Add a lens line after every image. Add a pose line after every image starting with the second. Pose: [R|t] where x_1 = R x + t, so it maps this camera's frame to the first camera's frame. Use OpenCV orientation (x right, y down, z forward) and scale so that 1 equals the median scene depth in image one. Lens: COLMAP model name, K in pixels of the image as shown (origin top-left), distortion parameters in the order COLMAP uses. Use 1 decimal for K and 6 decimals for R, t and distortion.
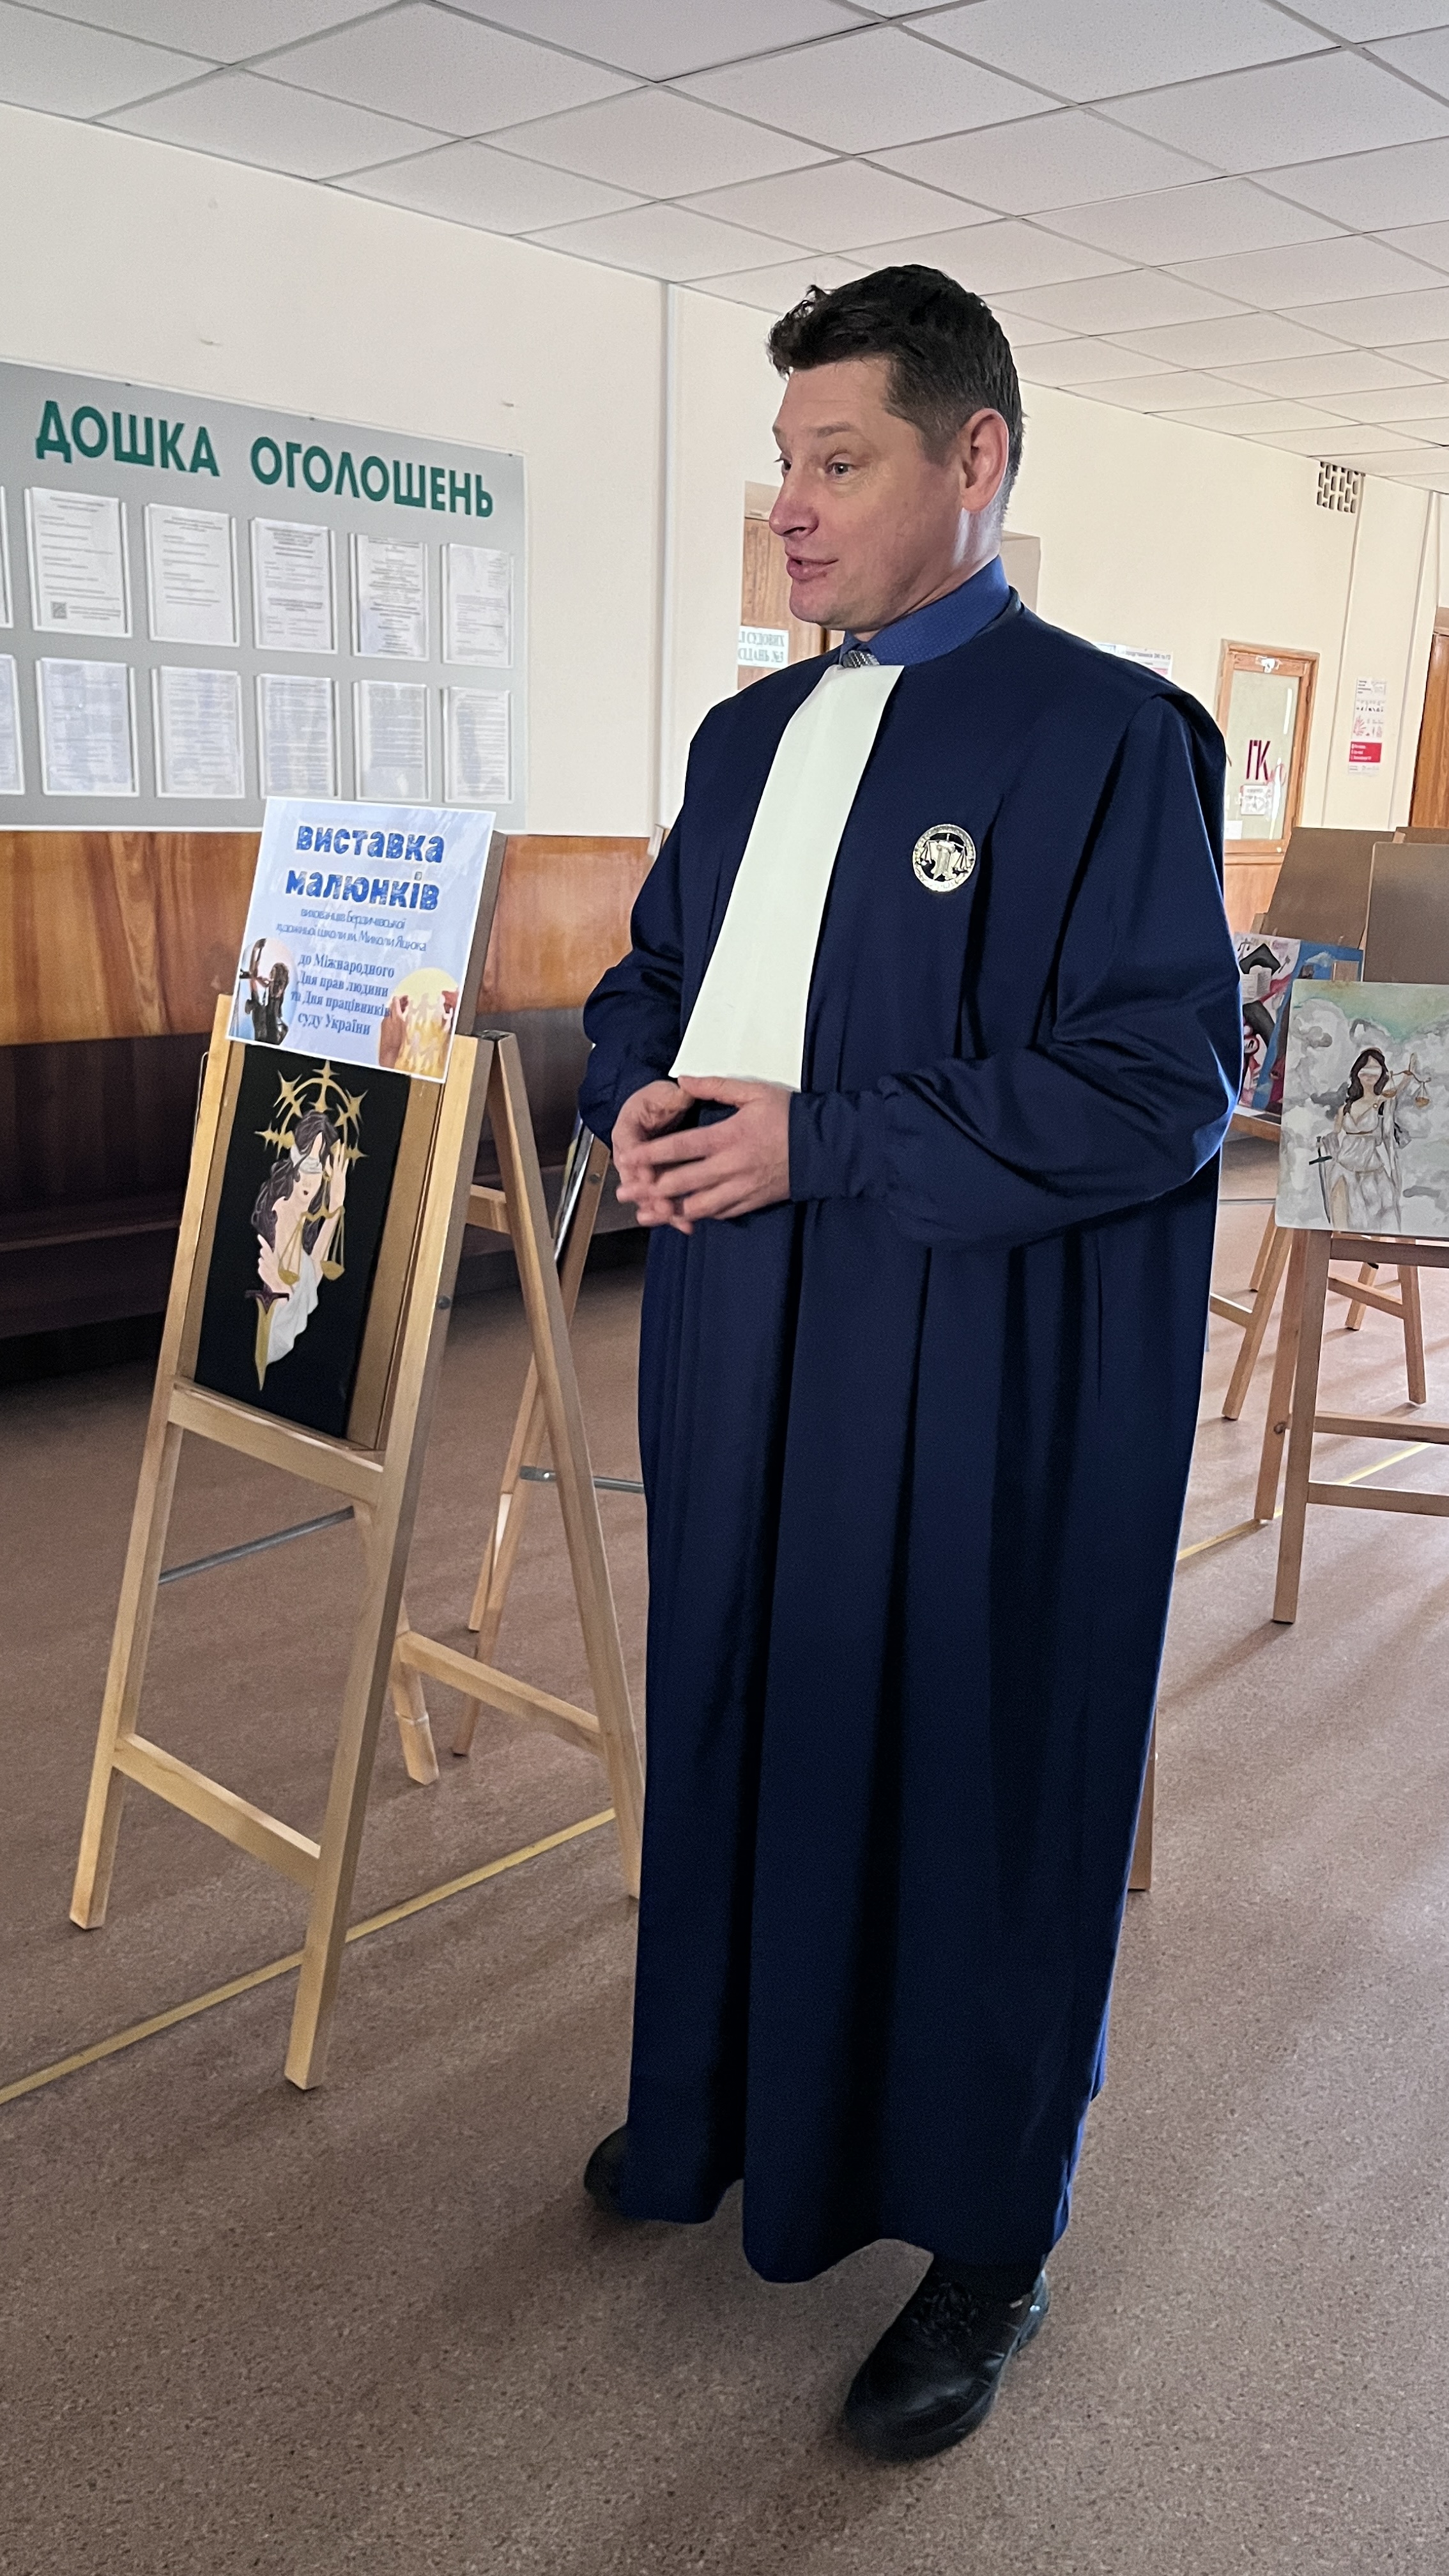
lens RADIAL K [[1949.6, 0, 718.0], [0, 1949.6, 1299.8], [0, 0, 1]] dist [0.060895, -0.065842]
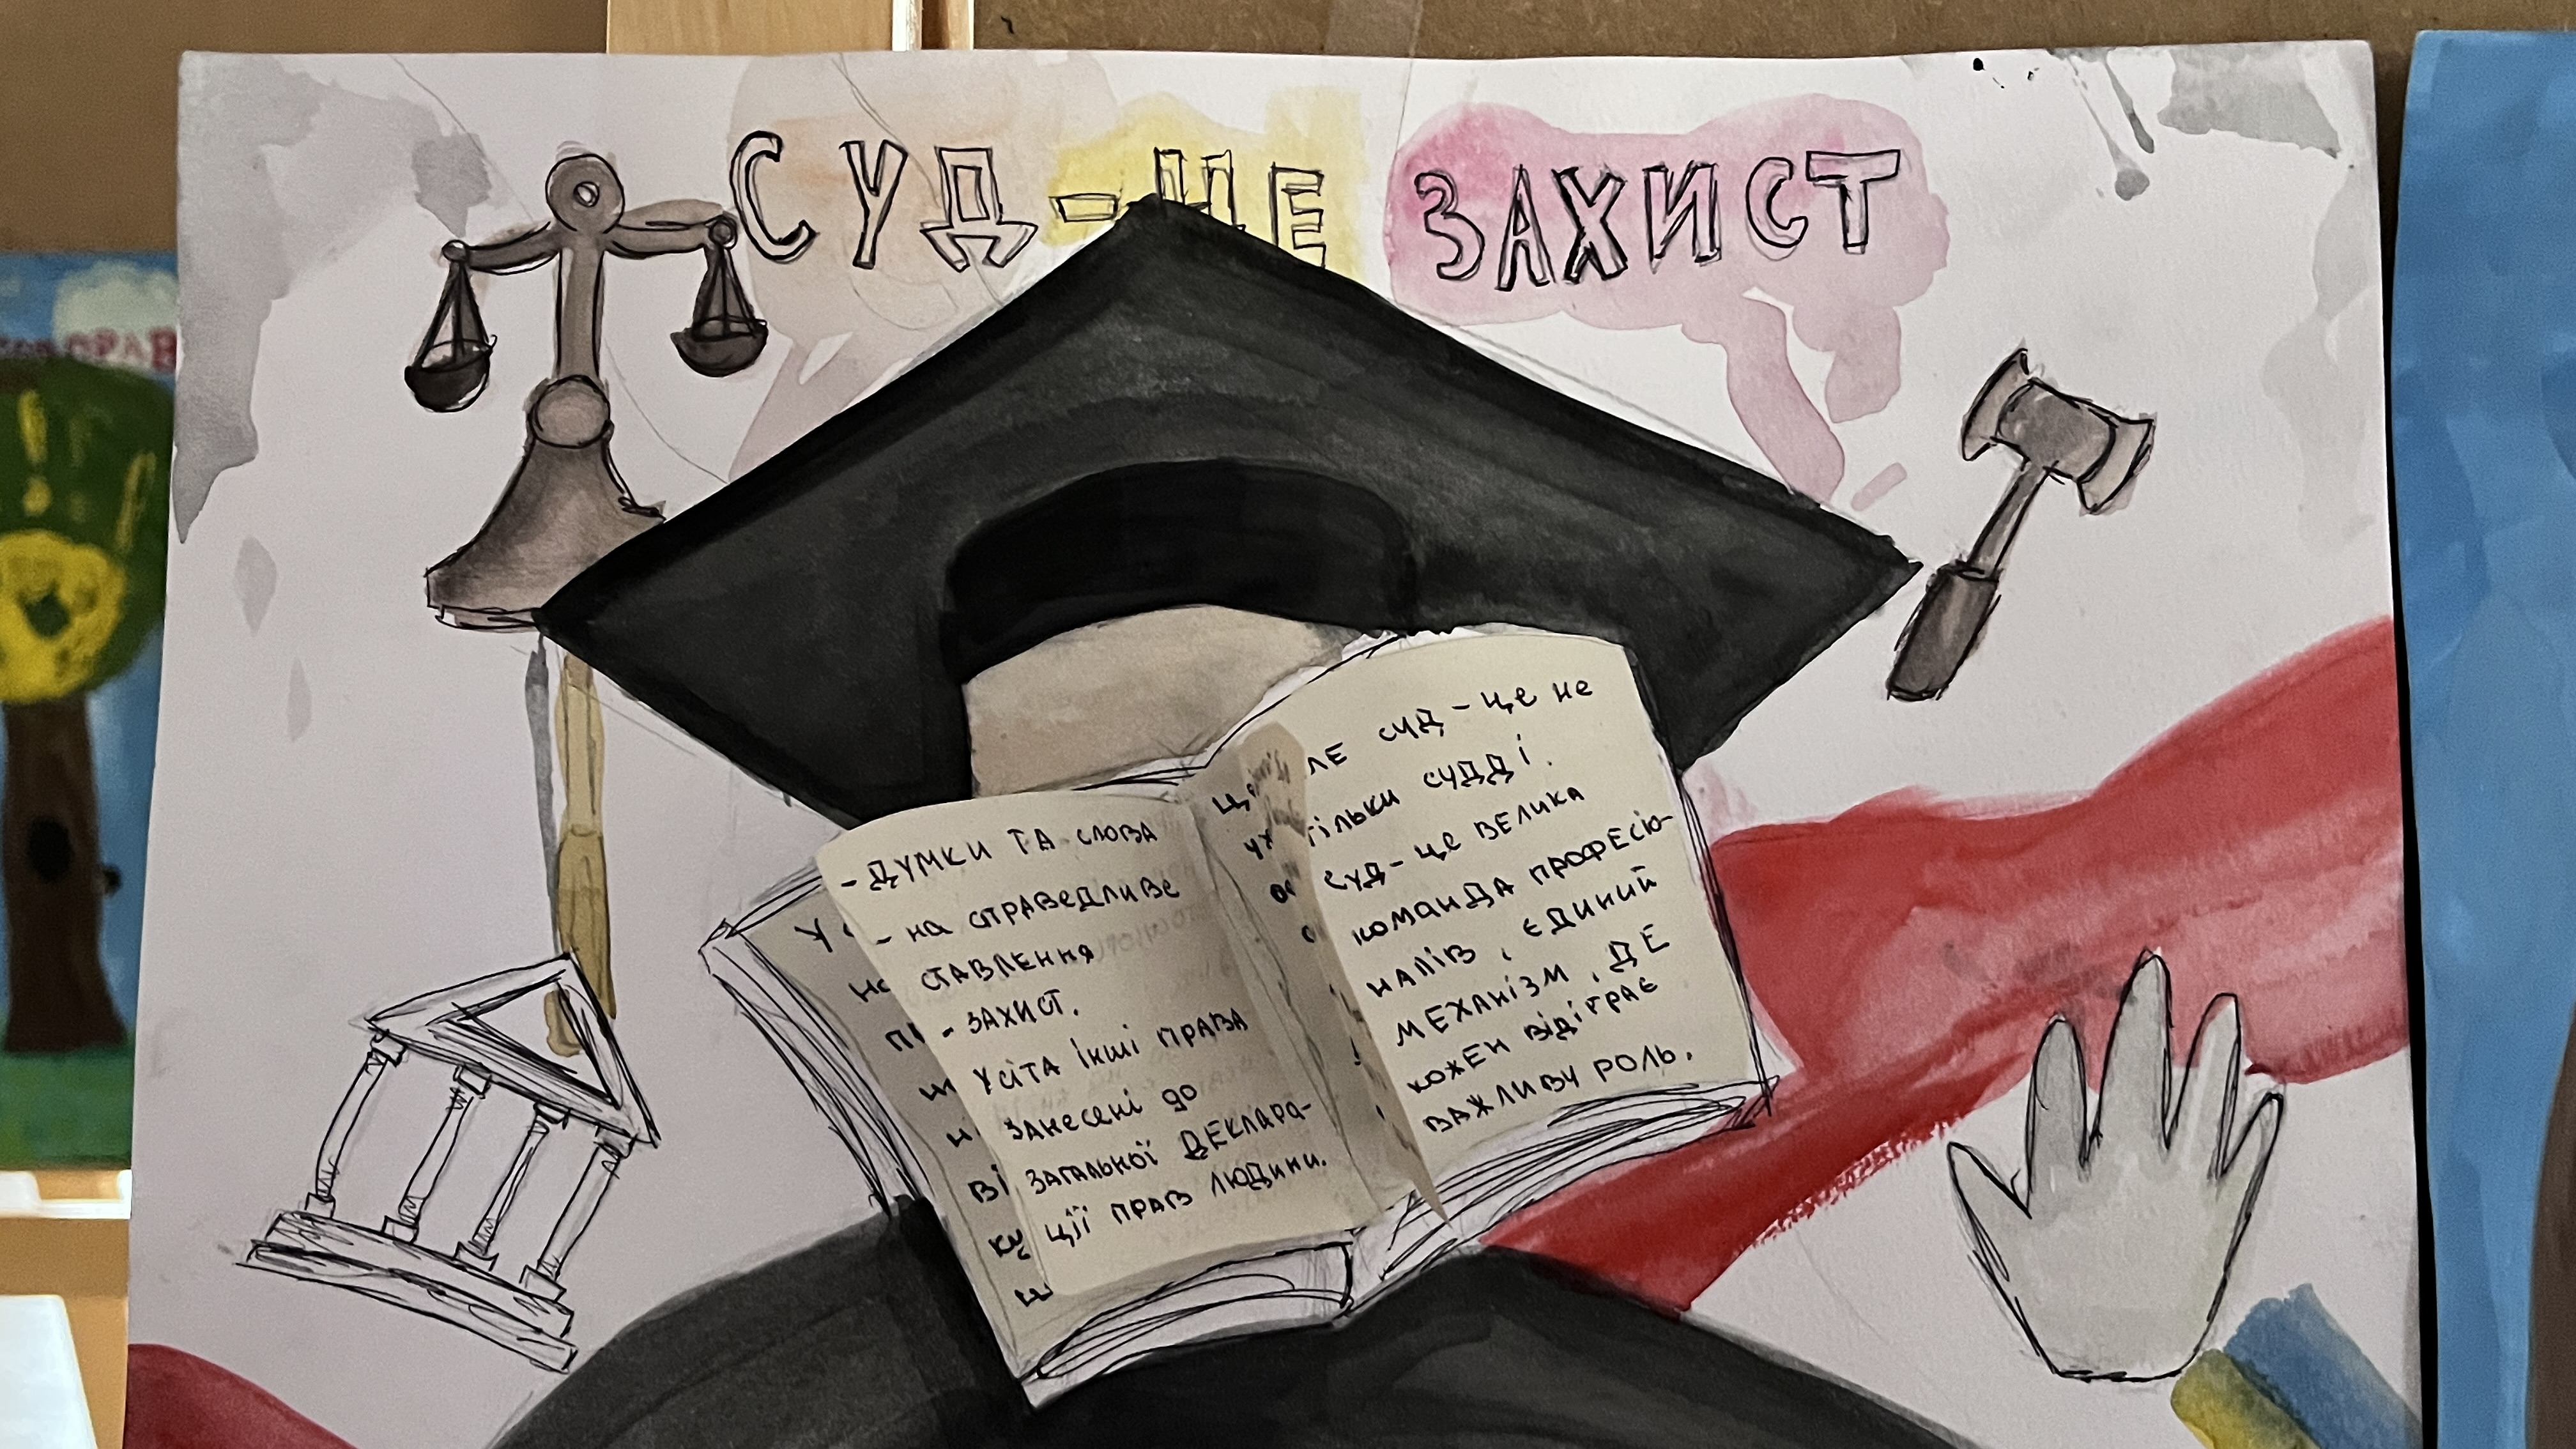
lens RADIAL K [[2417.0, 0, 1333.7], [0, 2417.0, 689.6], [0, 0, 1]] dist [0.057360, 0.000000]
pose [[0.344354, -0.164031, 0.924399, 0.301955], [0.248680, 0.965386, 0.078667, -0.239977], [-0.905306, 0.202790, 0.373226, 1.351077]]
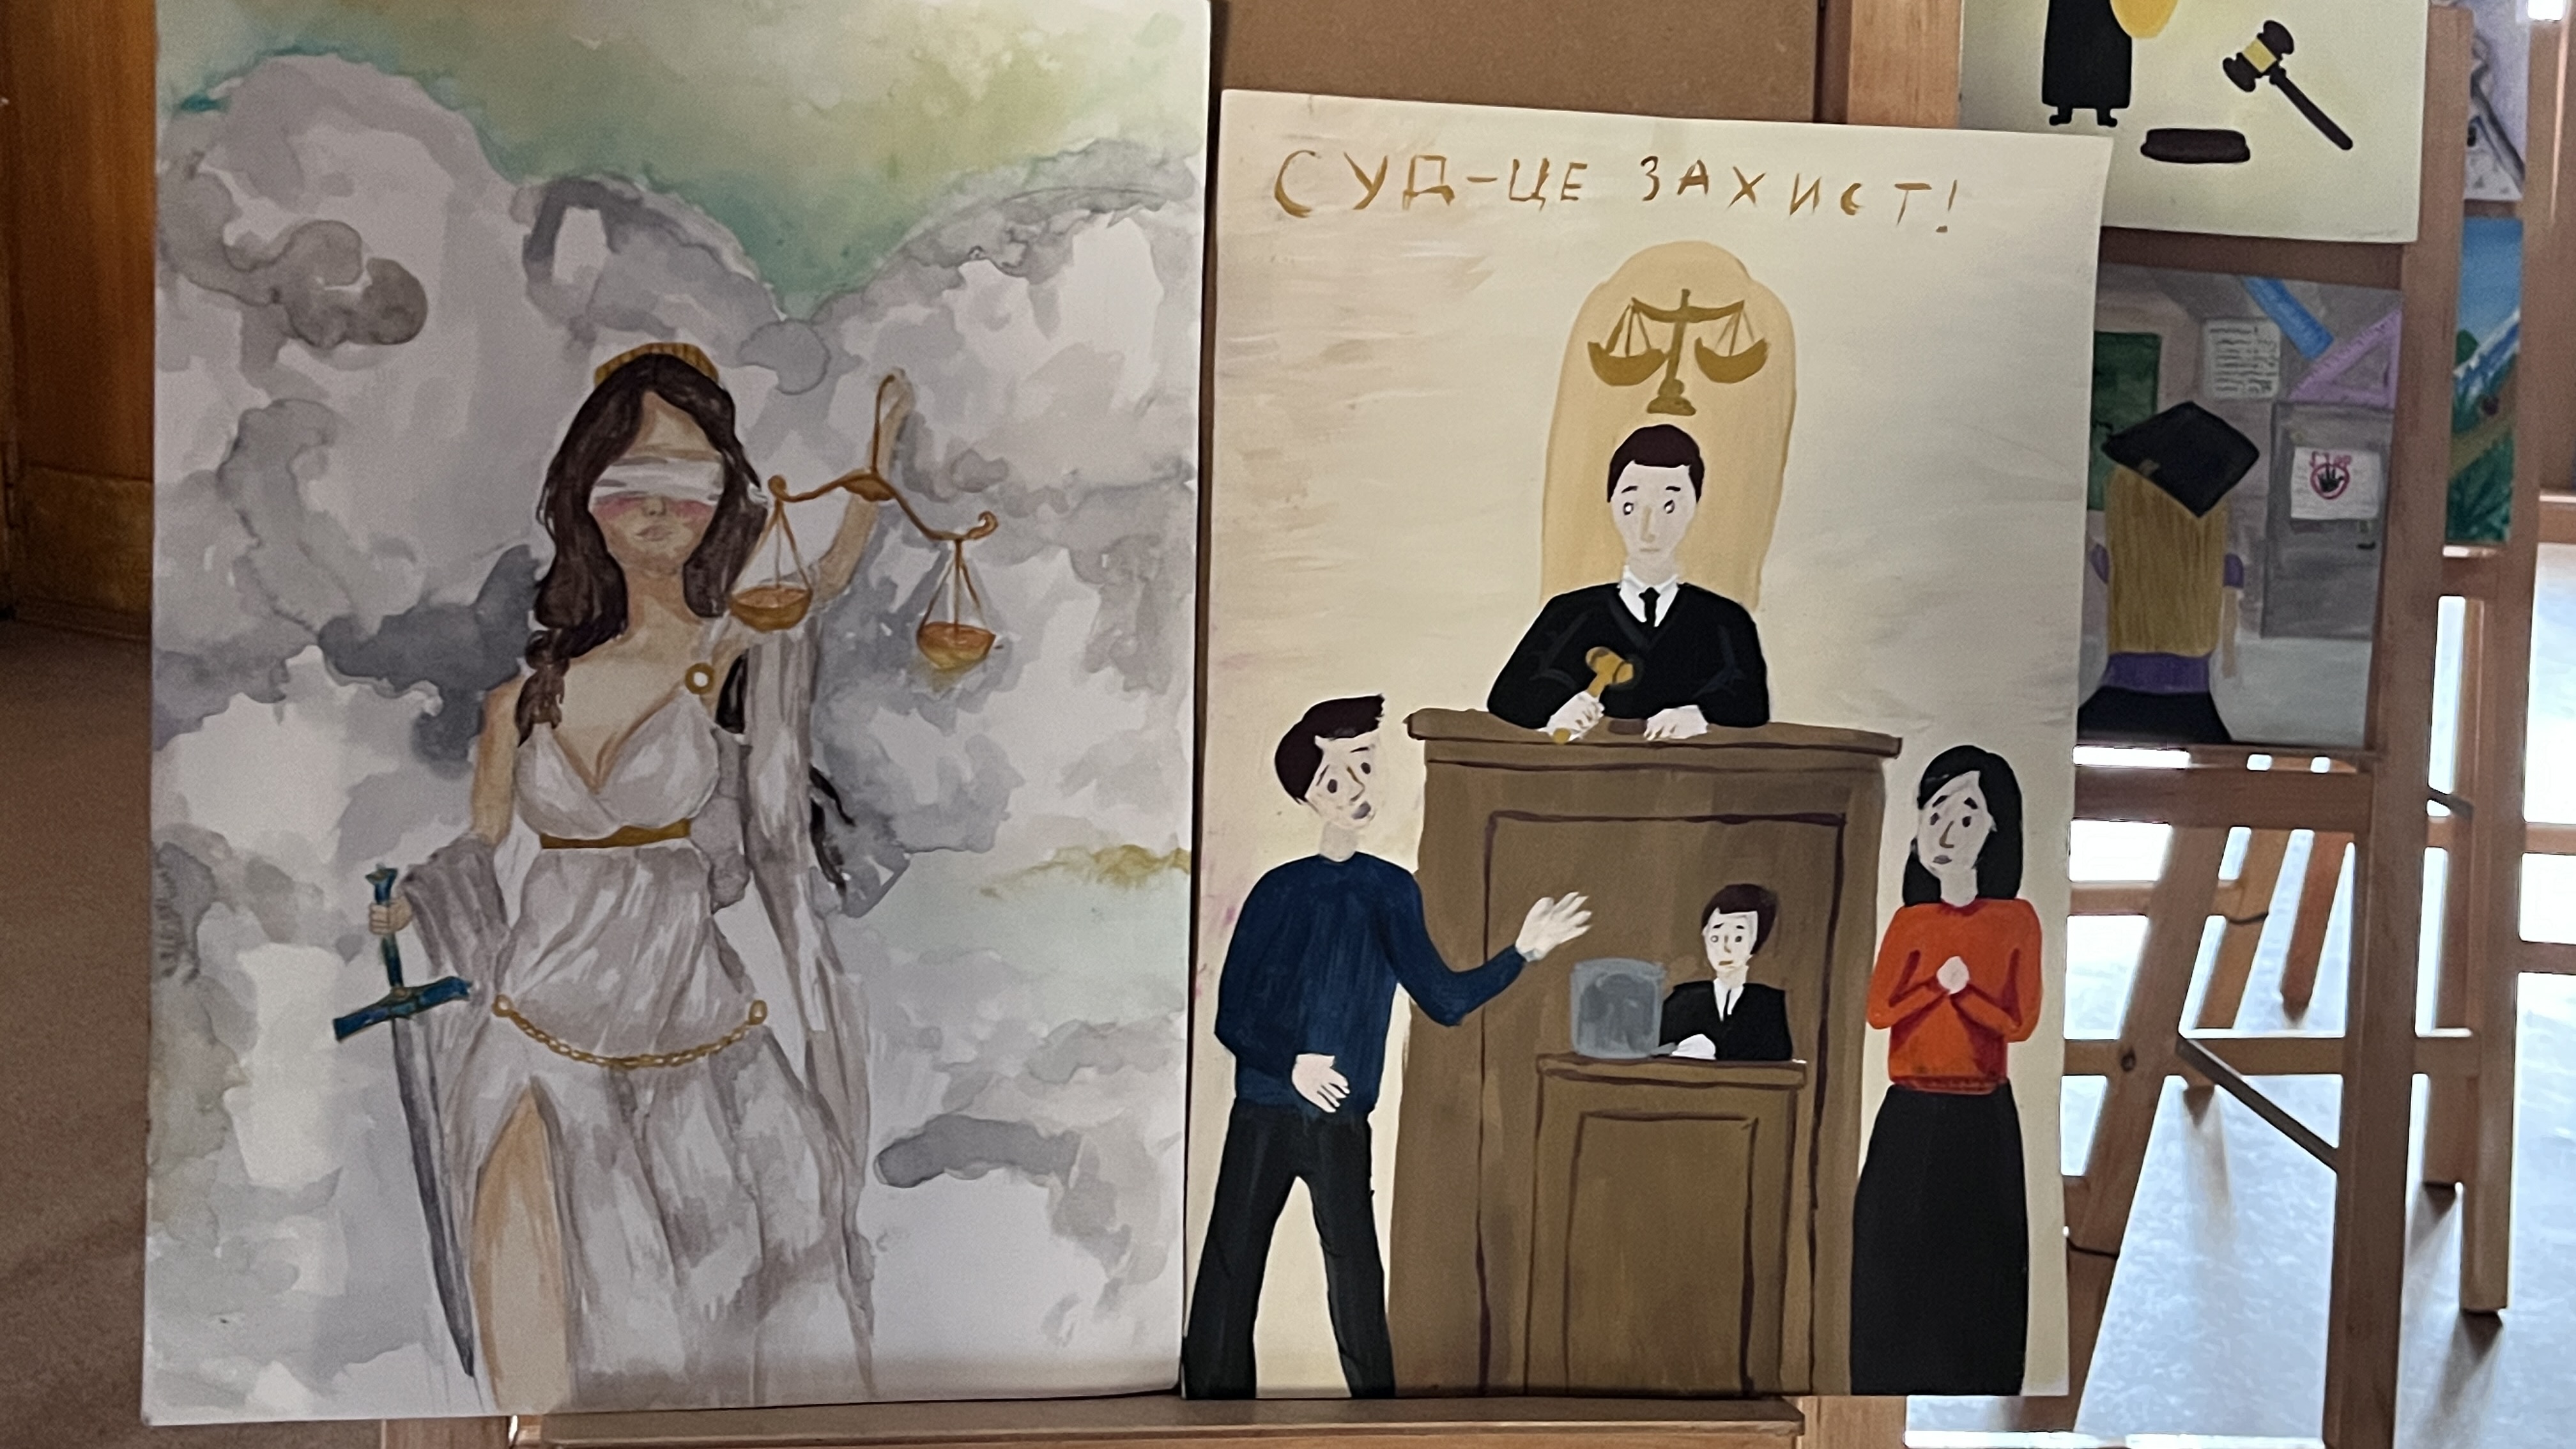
lens RADIAL K [[2981.0, 0, 1246.7], [0, 2981.0, 654.4], [0, 0, 1]] dist [0.032072, 0.000000]
pose [[0.936061, -0.052993, 0.347825, 0.289492], [0.056417, 0.998407, 0.000284, -0.098561], [-0.347286, 0.019357, 0.937559, 0.736937]]
